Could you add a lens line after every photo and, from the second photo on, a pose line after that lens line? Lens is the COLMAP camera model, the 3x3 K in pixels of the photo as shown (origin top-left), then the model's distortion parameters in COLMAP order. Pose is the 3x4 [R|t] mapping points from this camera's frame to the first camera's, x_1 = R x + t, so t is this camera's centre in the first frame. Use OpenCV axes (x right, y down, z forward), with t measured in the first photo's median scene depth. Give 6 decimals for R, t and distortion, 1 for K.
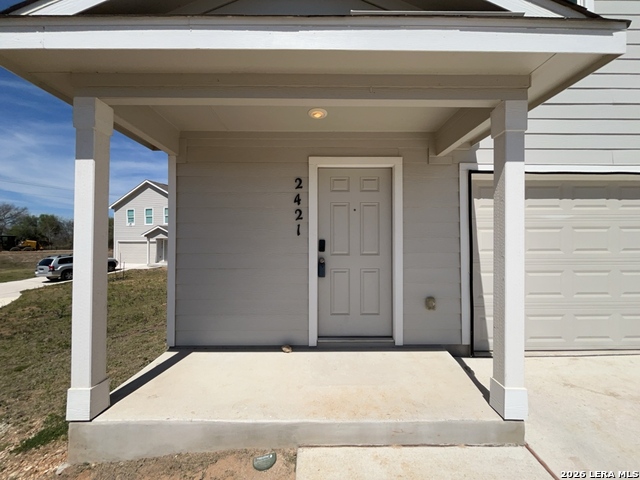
lens RADIAL K [[258.3, 0, 318.9], [0, 258.3, 236.5], [0, 0, 1]] dist [0.000858, -0.000329]
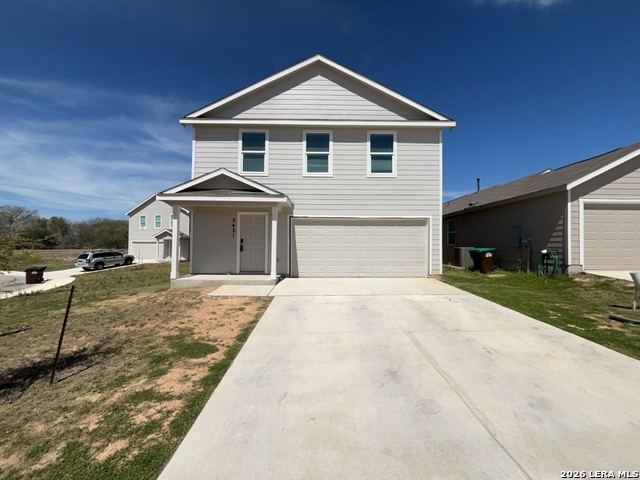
lens RADIAL K [[258.3, 0, 320.8], [0, 258.3, 243.9], [0, 0, 1]] dist [0.000858, -0.000329]
pose [[0.999877, 0.008668, 0.013098, 0.126088], [-0.008884, 0.999824, 0.016518, 0.001747], [-0.012952, -0.016632, 0.999778, -0.284380]]
